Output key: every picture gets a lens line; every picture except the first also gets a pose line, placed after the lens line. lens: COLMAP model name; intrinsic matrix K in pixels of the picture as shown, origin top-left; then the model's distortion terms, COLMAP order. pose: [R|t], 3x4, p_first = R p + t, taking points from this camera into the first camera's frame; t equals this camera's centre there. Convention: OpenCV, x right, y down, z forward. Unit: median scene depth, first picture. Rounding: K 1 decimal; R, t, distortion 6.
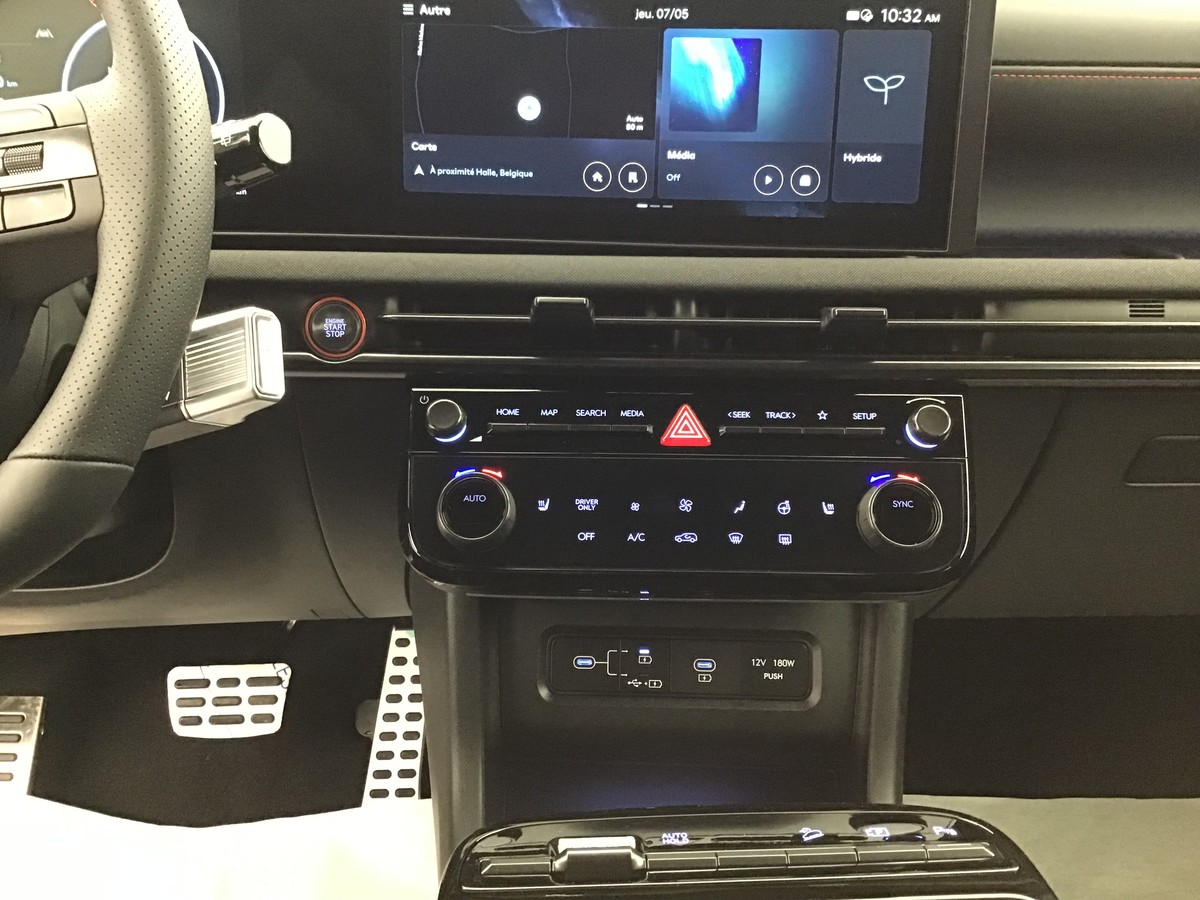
lens RADIAL K [[1097.1, 0, 604.0], [0, 1097.1, 451.7], [0, 0, 1]] dist [0.093259, -0.193068]
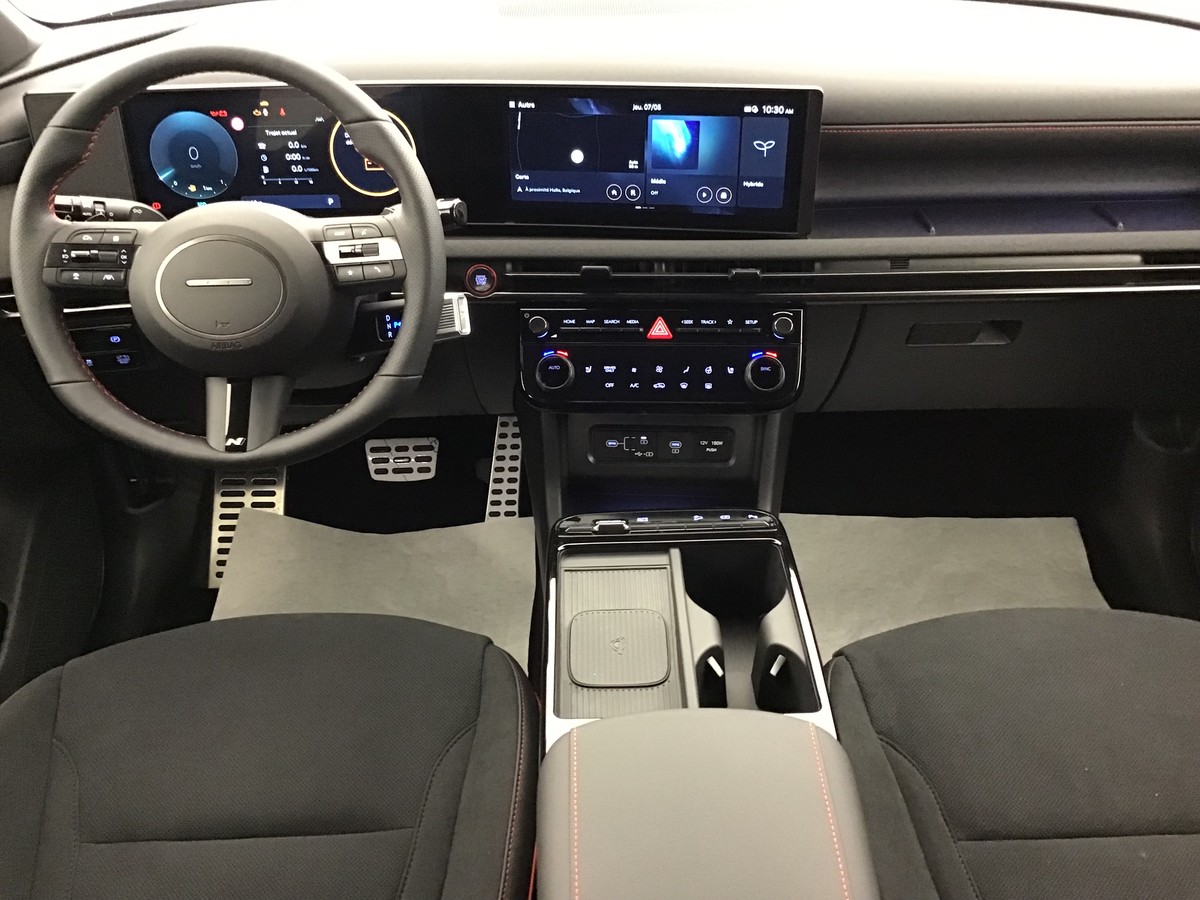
lens RADIAL K [[1089.3, 0, 600.0], [0, 1089.3, 450.0], [0, 0, 1]] dist [0.141086, -0.320374]
pose [[0.998468, -0.003119, -0.055253, 0.074323], [0.015289, 0.975099, 0.221242, -0.243621], [0.053187, -0.221748, 0.973652, -0.952451]]
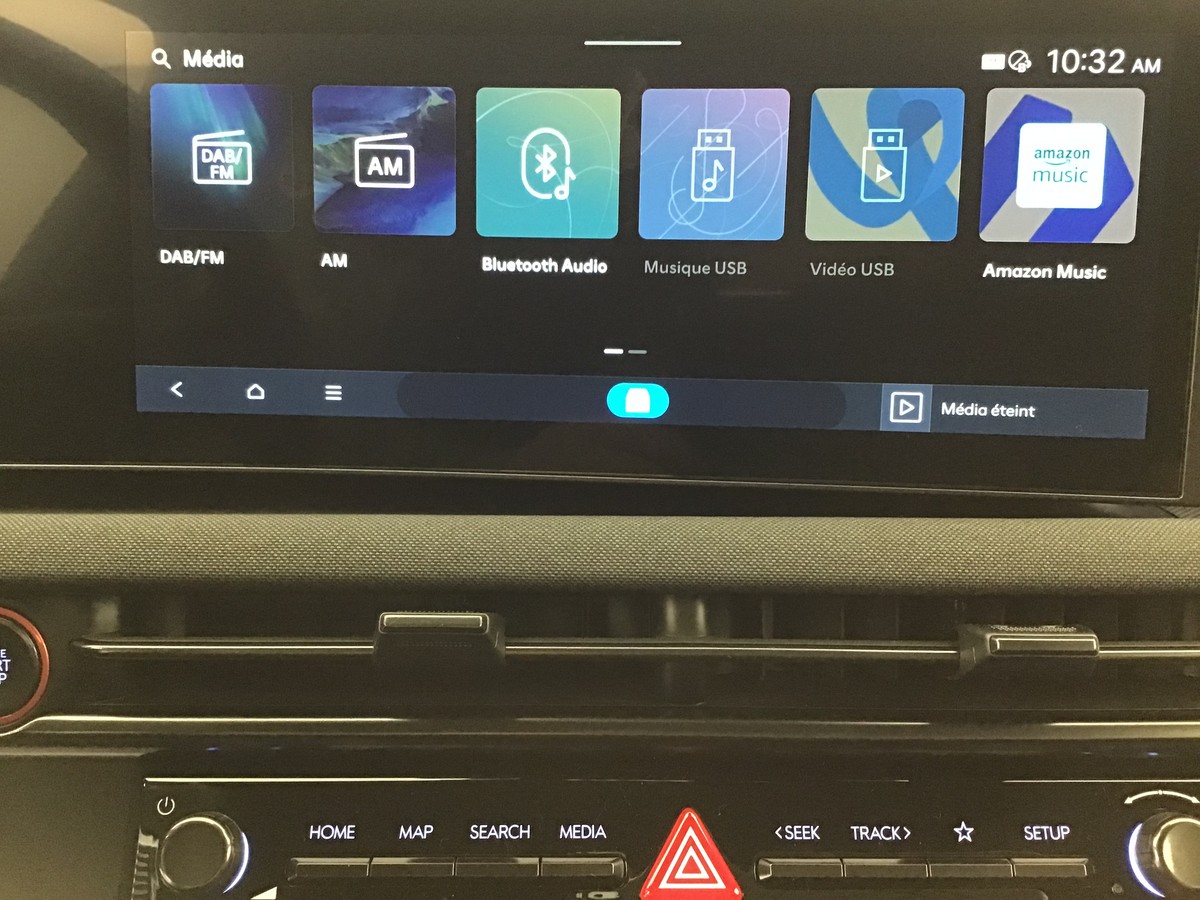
lens RADIAL K [[1067.8, 0, 602.4], [0, 1067.8, 435.1], [0, 0, 1]] dist [0.080370, -0.146604]
pose [[0.999899, -0.009563, 0.010508, 0.031117], [0.010403, 0.996492, -0.083040, -0.173277], [-0.009677, 0.083141, 0.996491, 0.497964]]
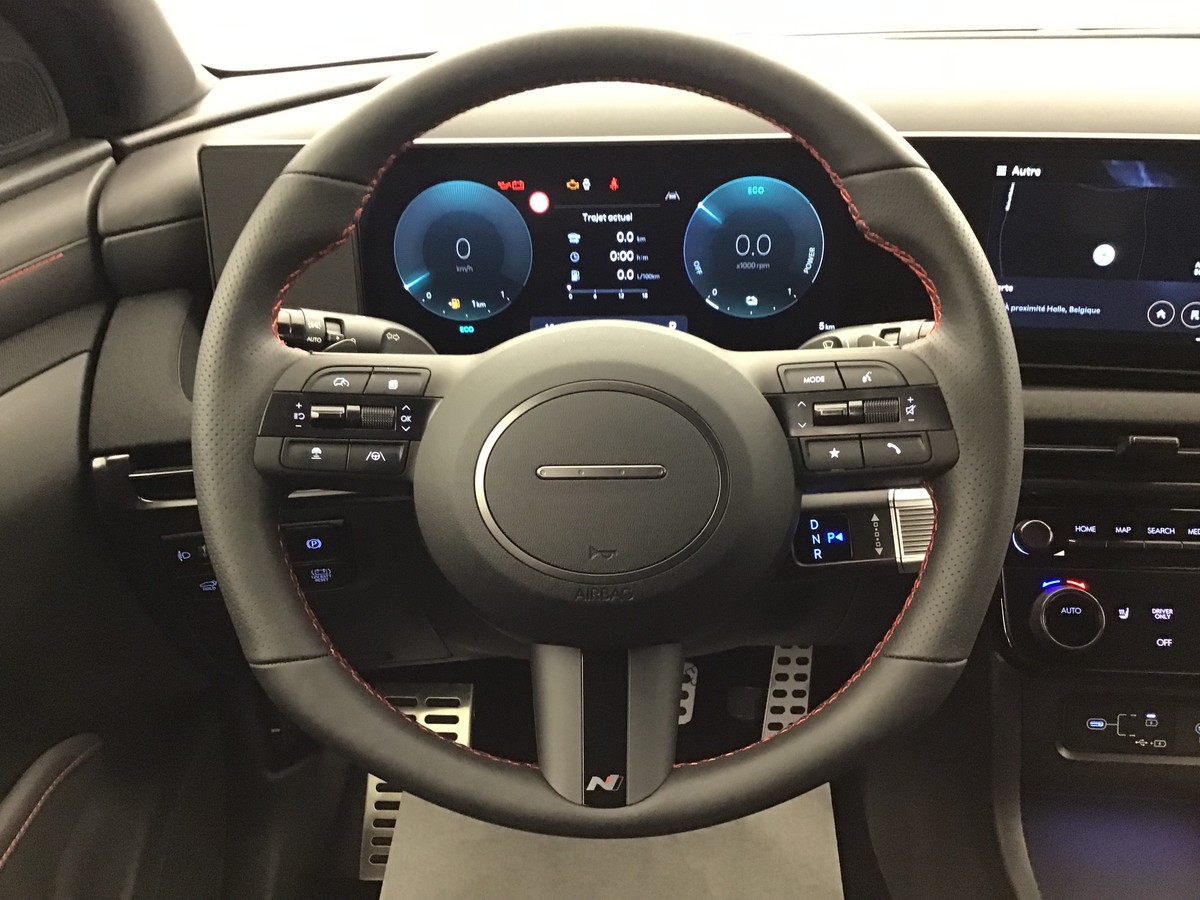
lens RADIAL K [[1094.0, 0, 599.1], [0, 1094.0, 444.6], [0, 0, 1]] dist [0.128195, -0.288808]
pose [[0.996383, 0.006361, -0.084736, -0.493939], [0.001380, 0.995852, 0.090981, -0.228900], [0.084964, -0.090768, 0.992241, -0.178409]]
